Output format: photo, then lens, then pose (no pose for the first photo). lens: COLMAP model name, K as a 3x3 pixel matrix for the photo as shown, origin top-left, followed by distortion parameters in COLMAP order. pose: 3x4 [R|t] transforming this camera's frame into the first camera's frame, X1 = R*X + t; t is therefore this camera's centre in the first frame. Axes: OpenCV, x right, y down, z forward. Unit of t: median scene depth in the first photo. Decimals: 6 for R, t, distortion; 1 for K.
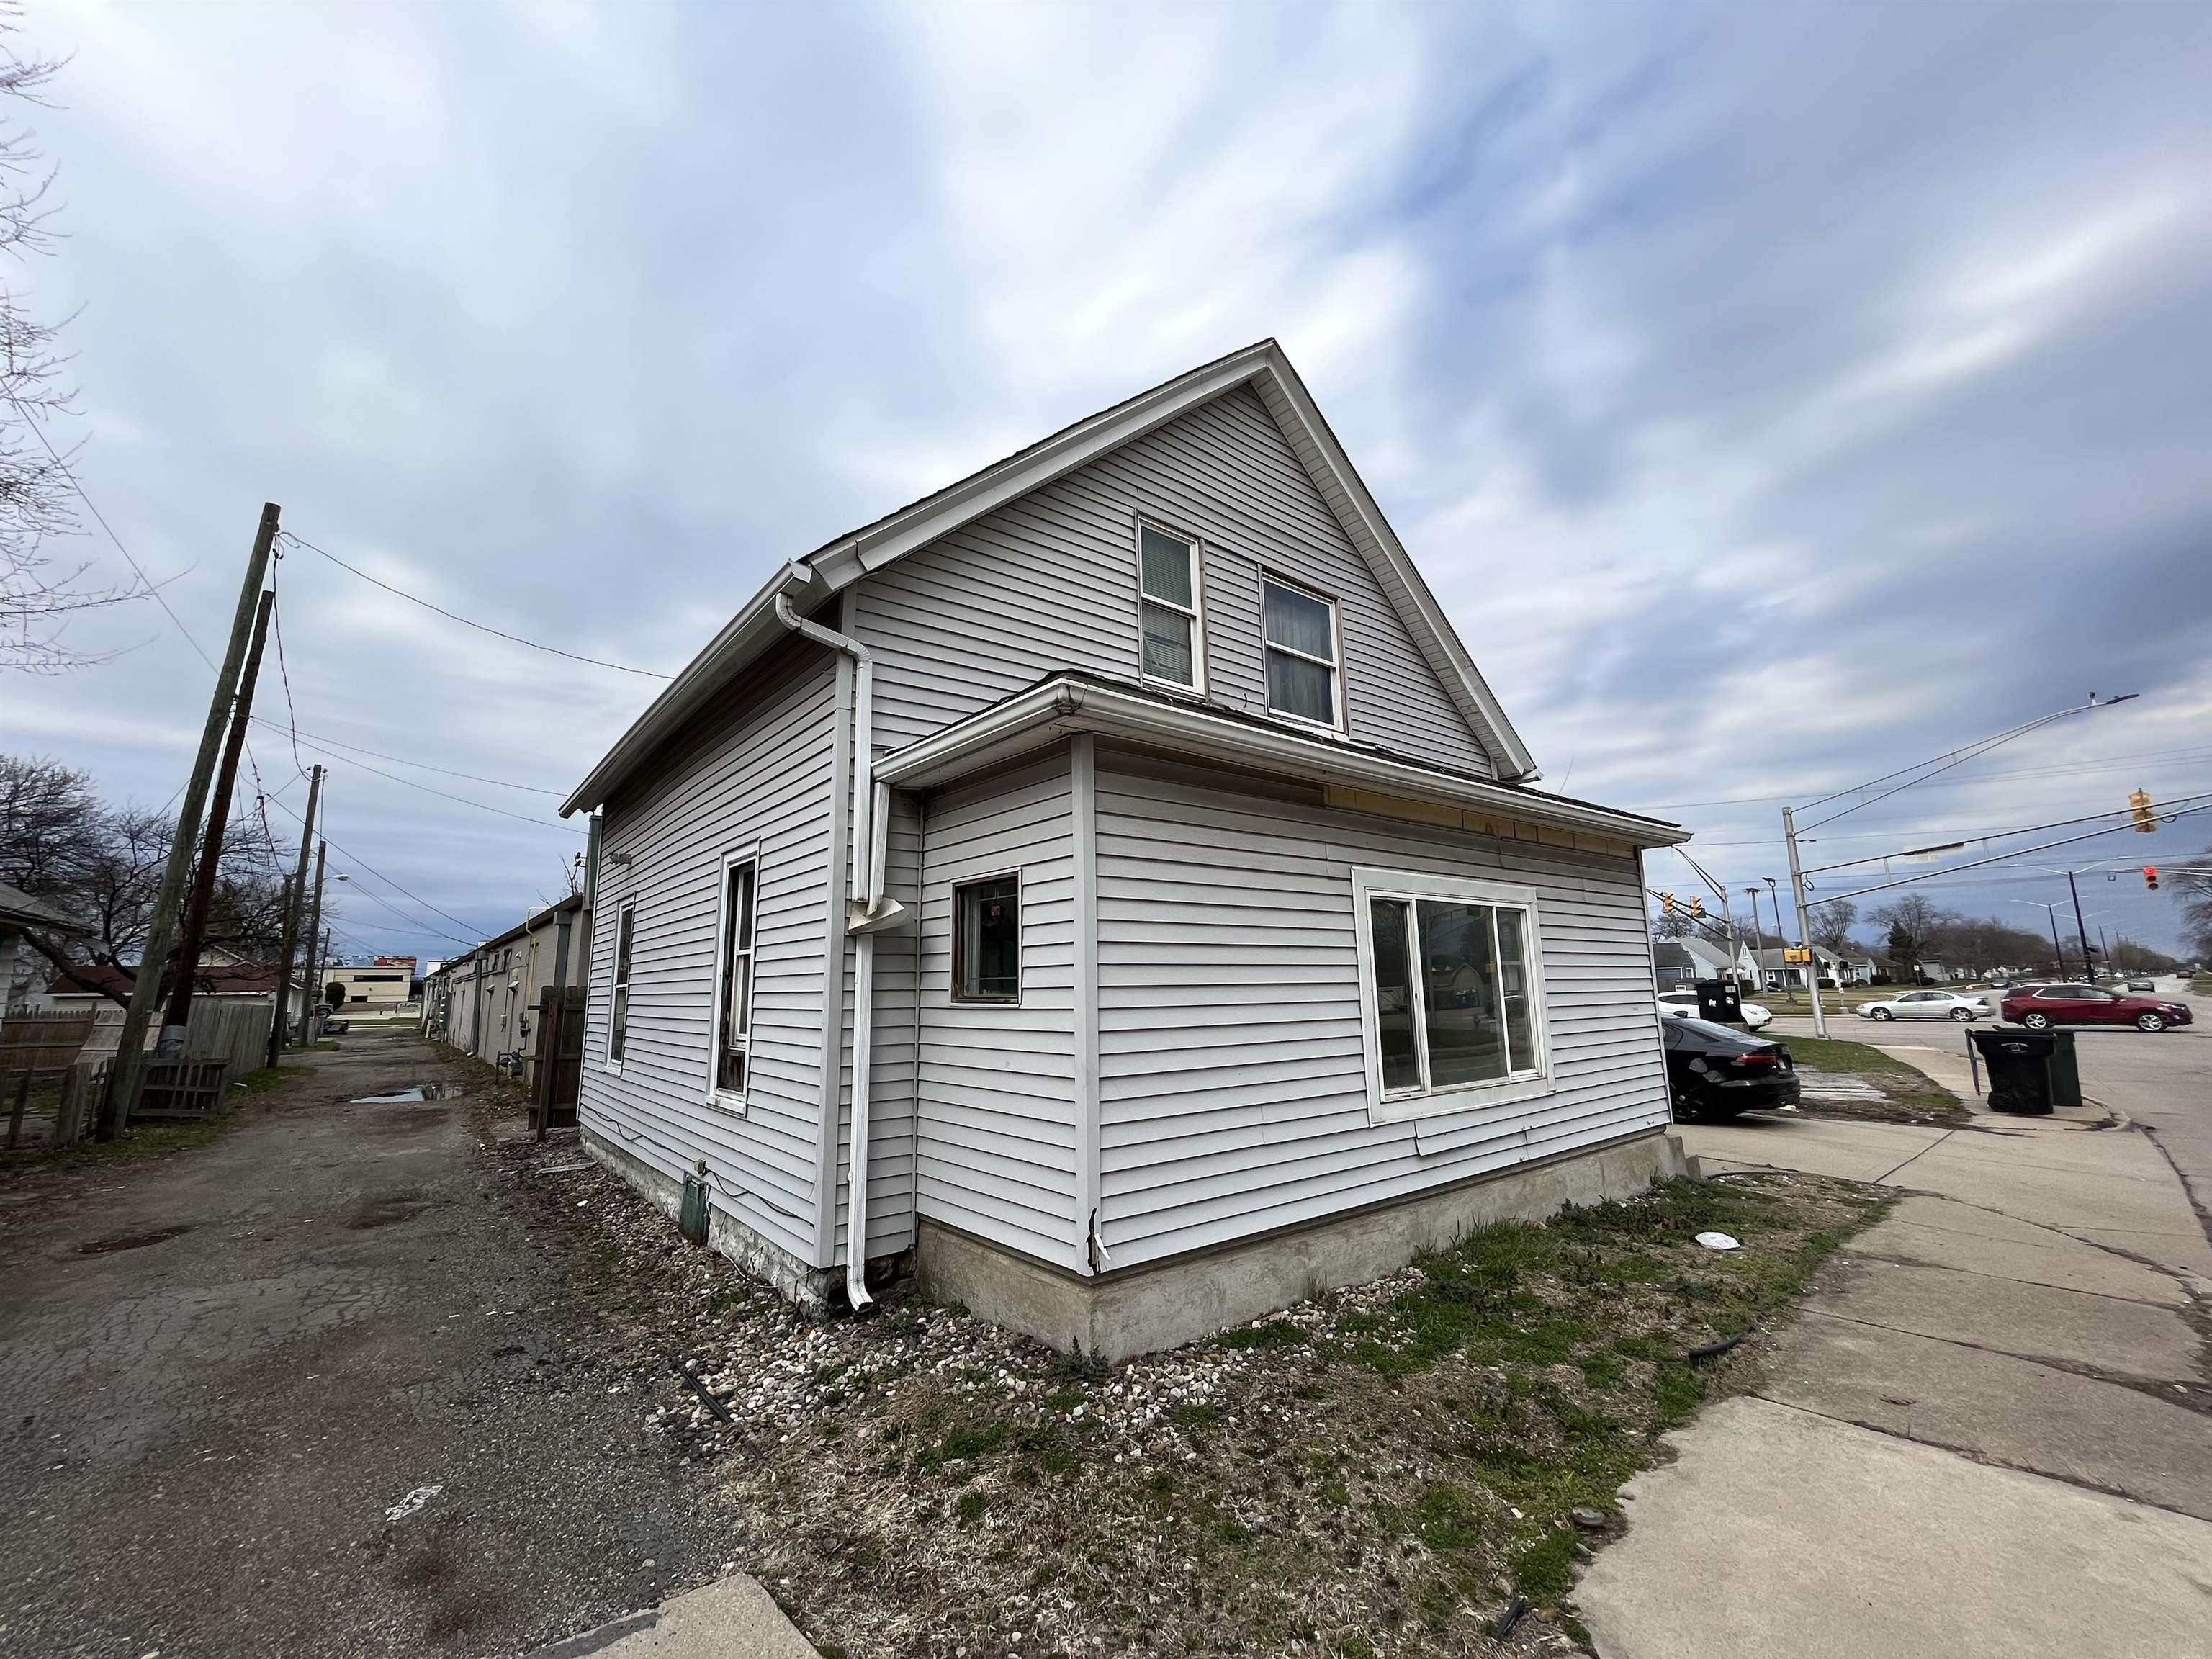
lens RADIAL K [[901.0, 0, 1105.9], [0, 901.0, 826.2], [0, 0, 1]] dist [-0.004944, -0.000498]
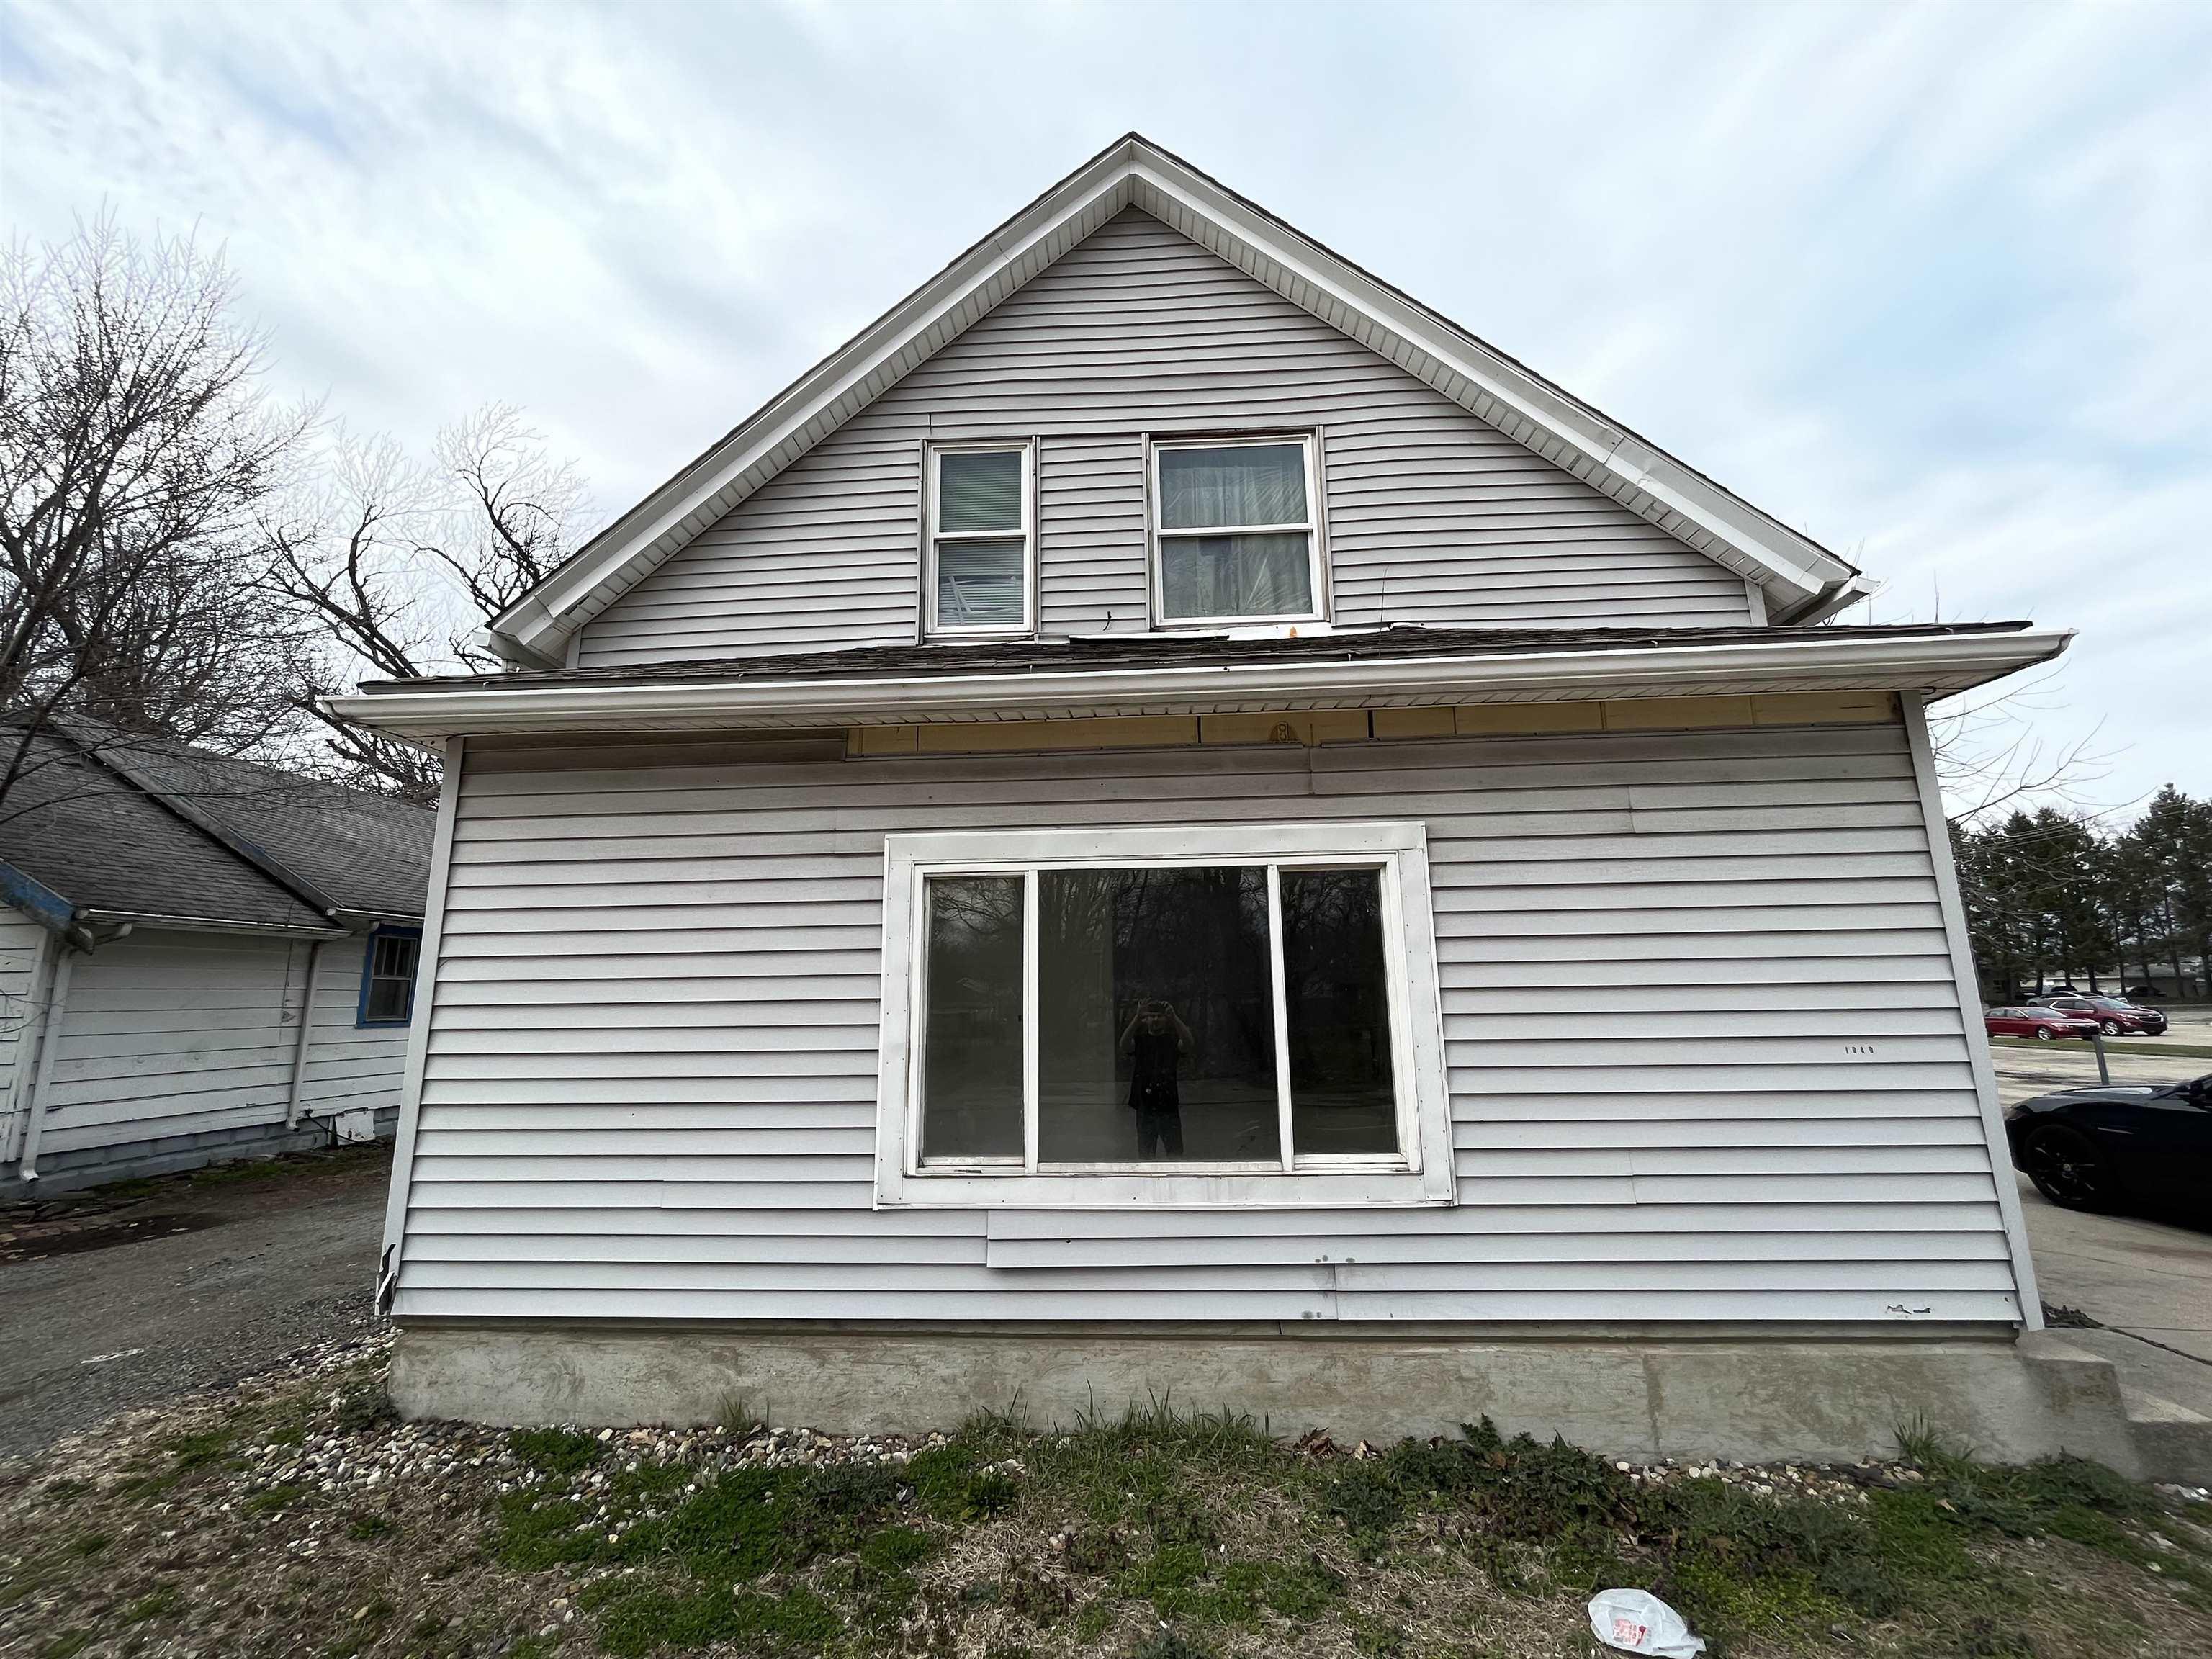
lens RADIAL K [[901.0, 0, 1110.7], [0, 901.0, 830.0], [0, 0, 1]] dist [-0.004944, -0.000498]
pose [[0.743725, -0.120390, -0.657555, 0.842068], [0.122746, 0.991519, -0.042703, 0.089985], [0.657119, -0.048953, 0.752195, 0.564480]]
